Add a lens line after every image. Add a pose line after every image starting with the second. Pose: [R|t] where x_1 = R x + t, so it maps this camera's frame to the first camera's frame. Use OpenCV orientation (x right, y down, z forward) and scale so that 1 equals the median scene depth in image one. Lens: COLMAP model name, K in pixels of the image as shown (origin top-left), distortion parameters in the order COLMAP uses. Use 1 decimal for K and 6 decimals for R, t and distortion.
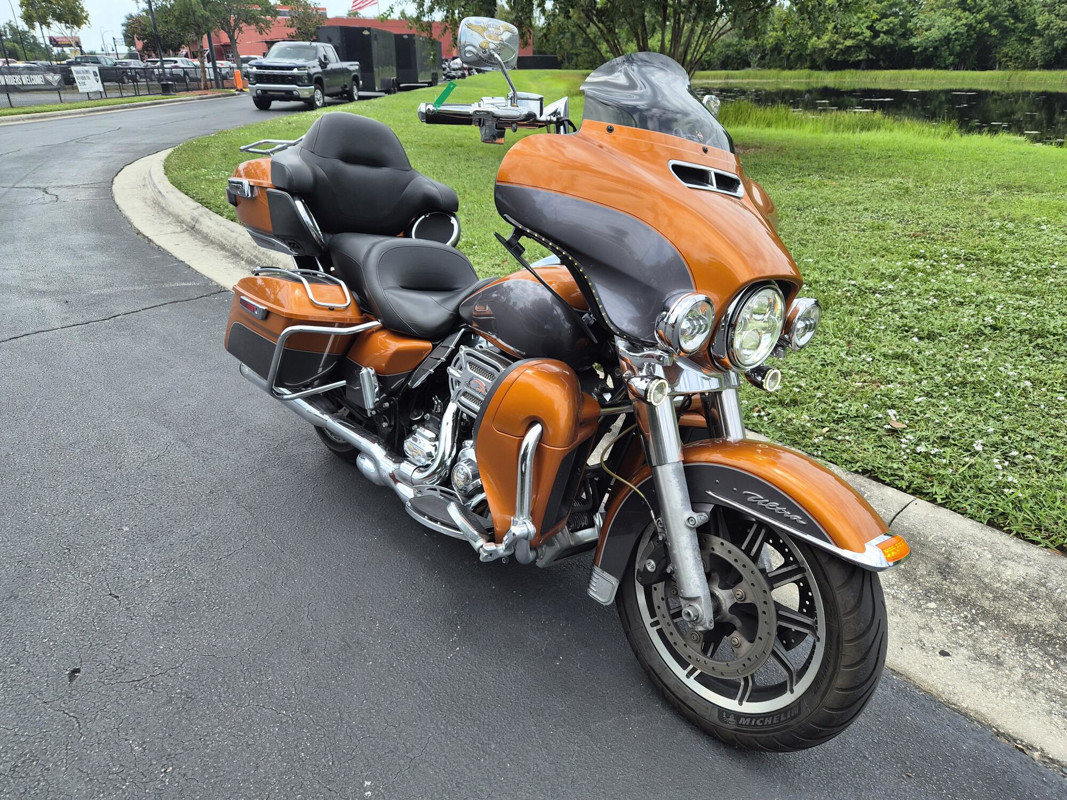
lens RADIAL K [[709.9, 0, 538.1], [0, 709.9, 411.3], [0, 0, 1]] dist [0.005922, -0.003929]
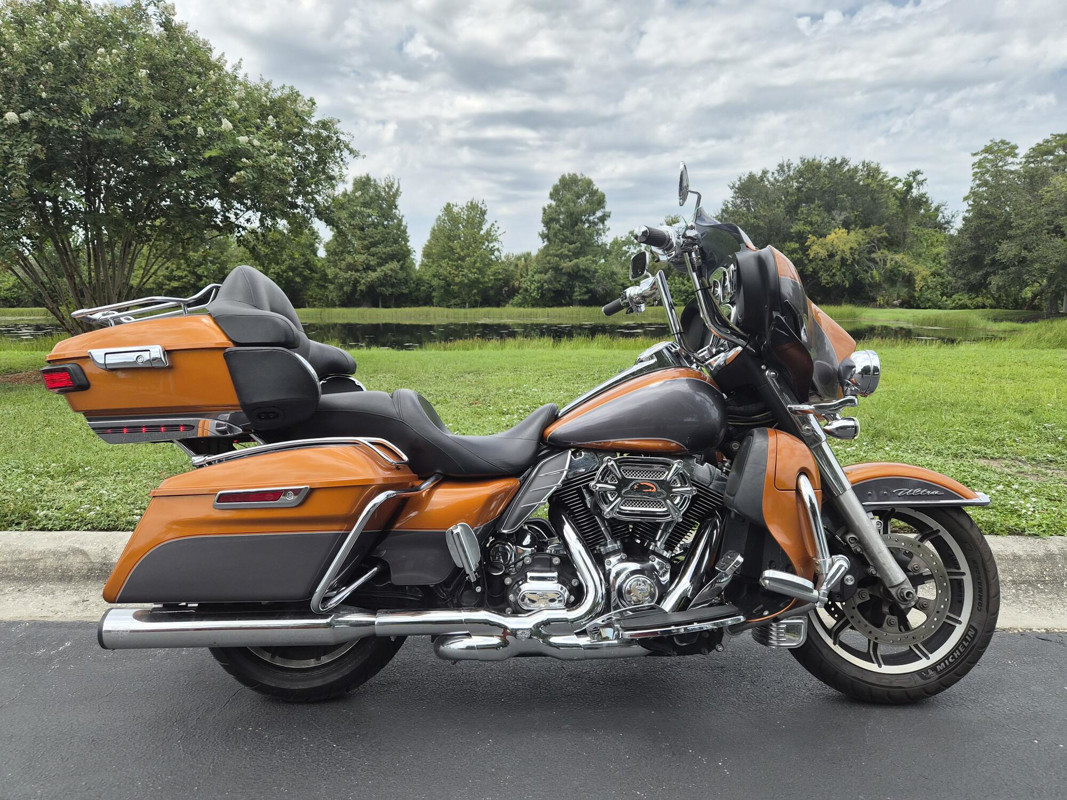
lens RADIAL K [[714.4, 0, 532.3], [0, 714.4, 386.9], [0, 0, 1]] dist [0.053469, -0.050714]
pose [[0.664233, -0.083298, 0.742870, -0.718481], [0.326589, 0.926249, -0.188157, -0.019858], [-0.672409, 0.367593, 0.642449, 0.291122]]
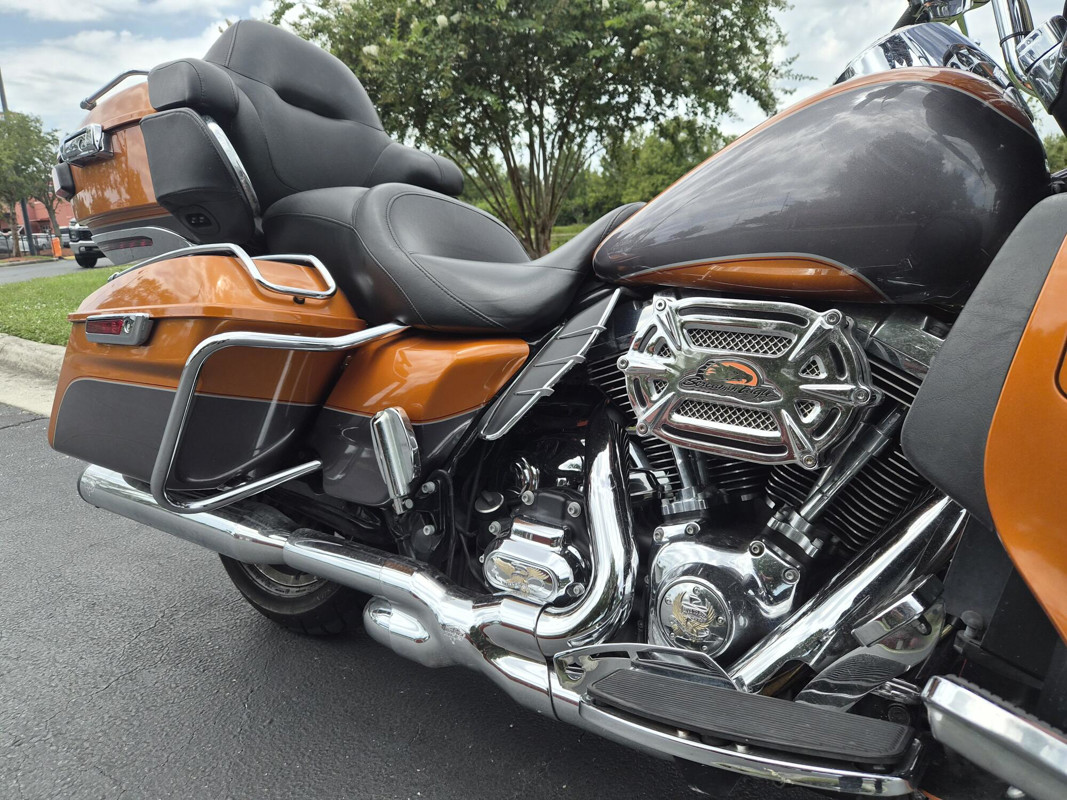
lens RADIAL K [[729.1, 0, 533.5], [0, 729.1, 400.0], [0, 0, 1]] dist [-0.006168, -0.004310]
pose [[0.977338, -0.084832, 0.193944, -0.213859], [0.125619, 0.969855, -0.208808, 0.040781], [-0.170384, 0.228439, 0.958533, 0.464068]]
